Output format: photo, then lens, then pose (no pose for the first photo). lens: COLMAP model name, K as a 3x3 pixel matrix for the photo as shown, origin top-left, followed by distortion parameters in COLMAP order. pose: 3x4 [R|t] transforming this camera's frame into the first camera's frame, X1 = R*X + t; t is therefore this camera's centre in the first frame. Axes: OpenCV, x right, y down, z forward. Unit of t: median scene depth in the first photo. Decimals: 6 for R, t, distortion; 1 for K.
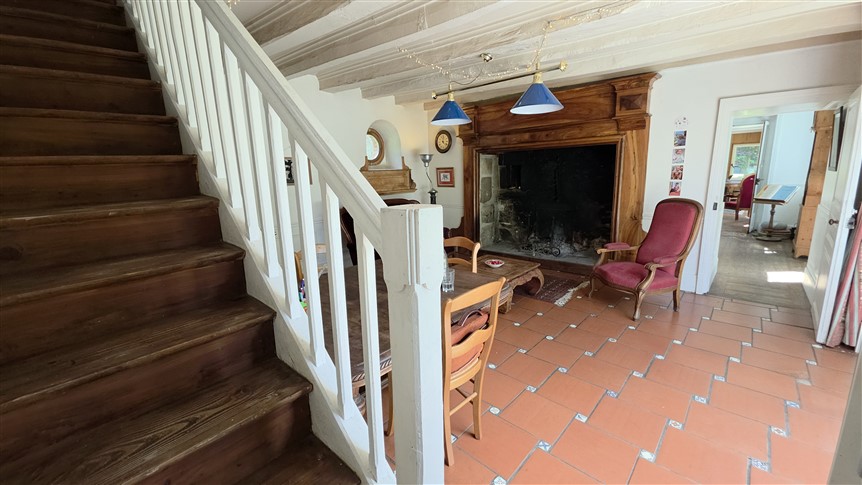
lens RADIAL K [[343.0, 0, 423.9], [0, 343.0, 240.7], [0, 0, 1]] dist [0.000607, -0.003773]
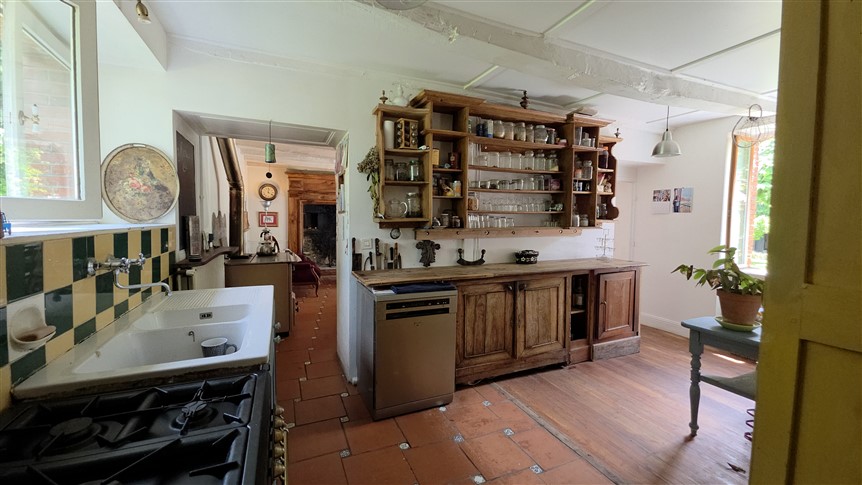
lens RADIAL K [[343.0, 0, 431.2], [0, 343.0, 238.4], [0, 0, 1]] dist [0.000607, -0.003773]
pose [[0.400855, -0.017075, 0.915983, -0.916824], [0.156115, 0.986476, -0.049931, 0.045624], [-0.902742, 0.163014, 0.398099, -0.044813]]
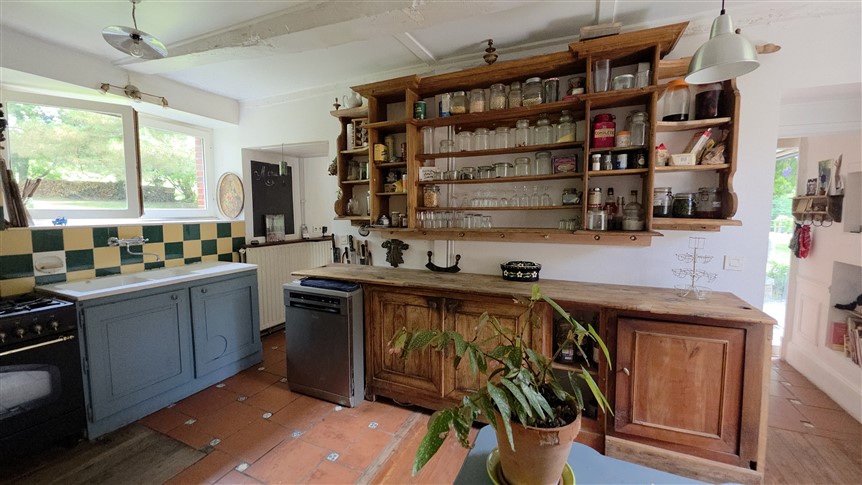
lens RADIAL K [[343.0, 0, 426.0], [0, 343.0, 238.3], [0, 0, 1]] dist [0.000607, -0.003773]
pose [[0.950931, 0.007543, 0.309310, -0.544468], [0.029450, 0.992957, -0.114756, 0.079141], [-0.307997, 0.118234, 0.944012, -0.320721]]
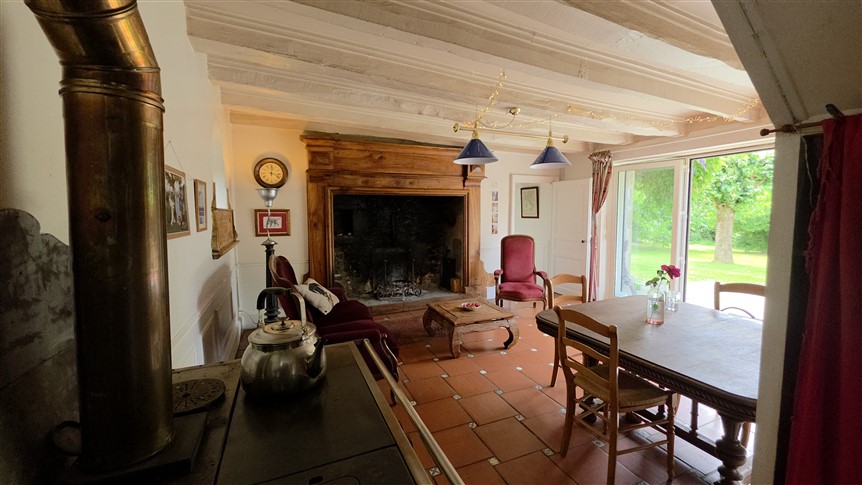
lens RADIAL K [[343.0, 0, 431.8], [0, 343.0, 237.2], [0, 0, 1]] dist [0.000607, -0.003773]
pose [[0.398088, -0.036556, 0.916619, -0.486502], [0.175014, 0.983879, -0.036771, -0.075731], [-0.900498, 0.175059, 0.398068, 0.452236]]
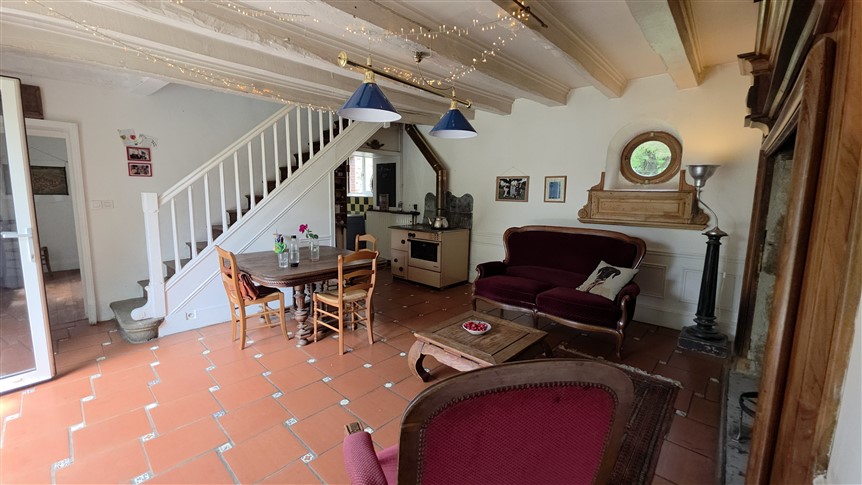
lens RADIAL K [[343.0, 0, 434.0], [0, 343.0, 238.7], [0, 0, 1]] dist [0.000607, -0.003773]
pose [[0.021163, 0.162879, -0.986419, 0.563101], [-0.212564, 0.964815, 0.154751, -0.127753], [0.976918, 0.206403, 0.055041, 0.558434]]
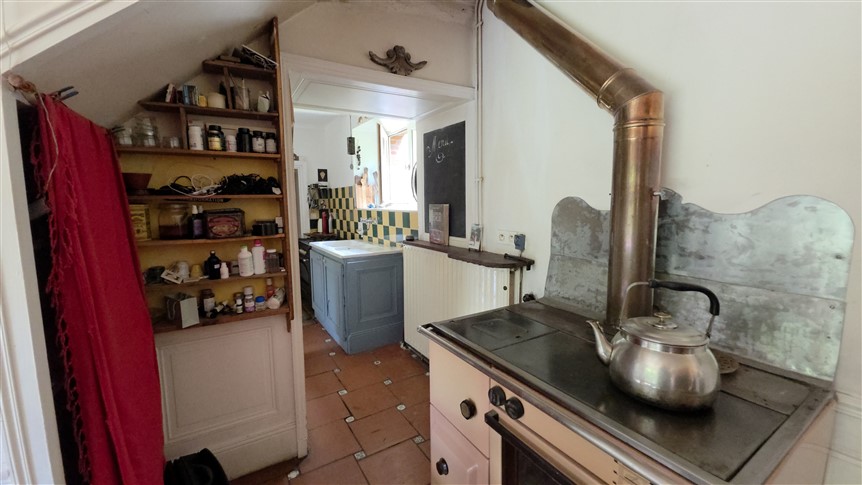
lens RADIAL K [[343.0, 0, 426.0], [0, 343.0, 240.4], [0, 0, 1]] dist [0.000607, -0.003773]
pose [[-0.276061, 0.151193, -0.949174, -0.159339], [-0.160582, 0.966414, 0.200644, -0.101877], [0.947631, 0.207810, -0.242510, 0.533732]]
